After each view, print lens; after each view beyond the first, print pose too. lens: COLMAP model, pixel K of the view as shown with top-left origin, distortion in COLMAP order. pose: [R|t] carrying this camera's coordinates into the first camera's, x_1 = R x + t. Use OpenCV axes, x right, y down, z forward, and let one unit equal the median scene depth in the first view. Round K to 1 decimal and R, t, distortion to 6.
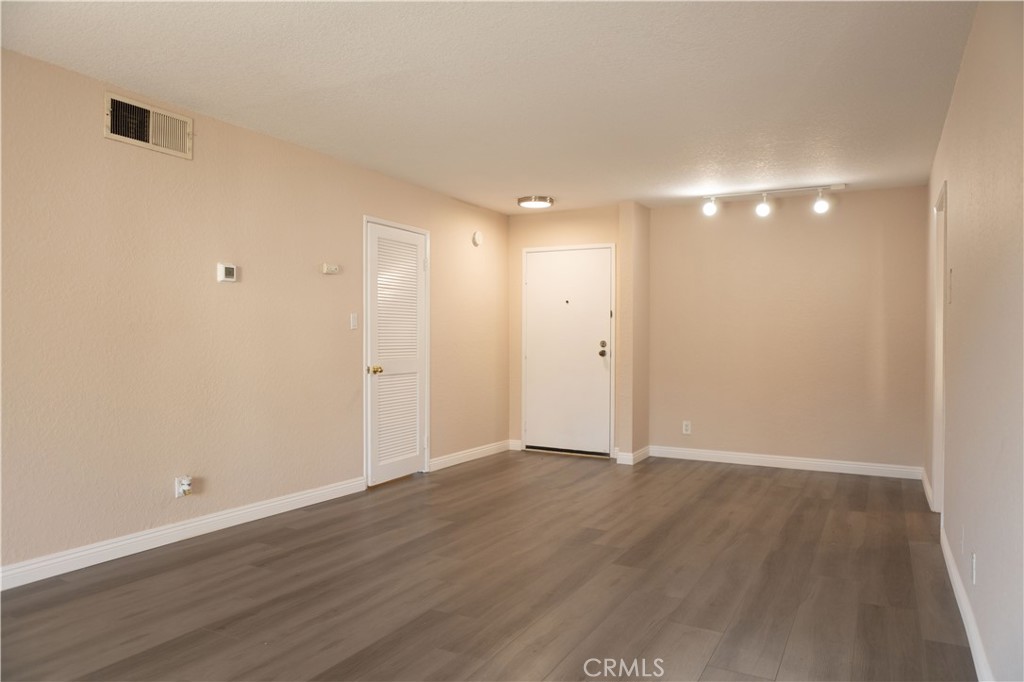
lens RADIAL K [[686.4, 0, 509.1], [0, 686.4, 337.3], [0, 0, 1]] dist [-0.031161, 0.014484]
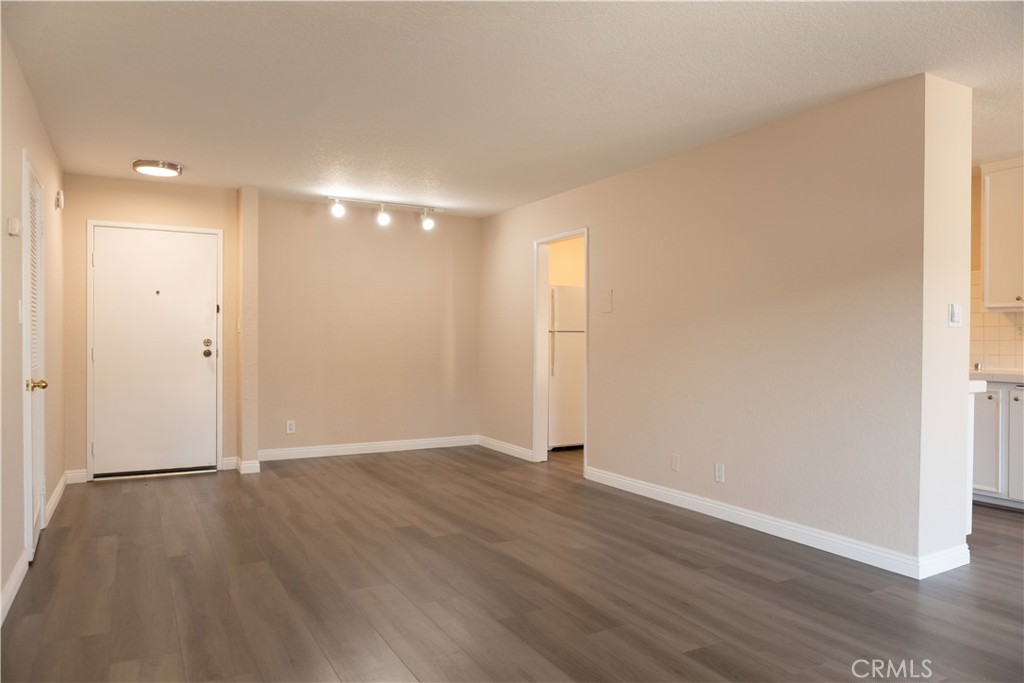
lens RADIAL K [[686.4, 0, 510.2], [0, 686.4, 342.3], [0, 0, 1]] dist [-0.031161, 0.014484]
pose [[0.540271, -0.008698, 0.841446, -0.446283], [-0.001780, 0.999933, 0.011480, -0.001786], [-0.841489, -0.007700, 0.540219, 0.230376]]
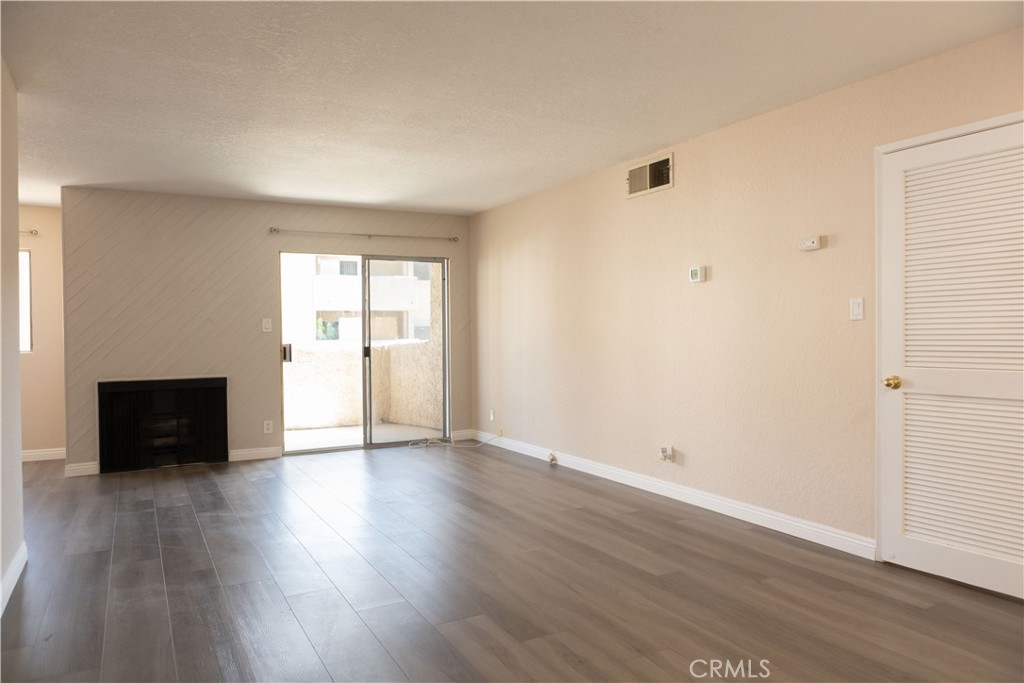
lens RADIAL K [[686.4, 0, 511.1], [0, 686.4, 343.8], [0, 0, 1]] dist [-0.031161, 0.014484]
pose [[-0.536969, 0.011718, -0.843521, 0.471868], [0.007102, 0.999931, 0.009369, 0.002825], [0.843572, -0.000960, -0.537015, 0.931990]]
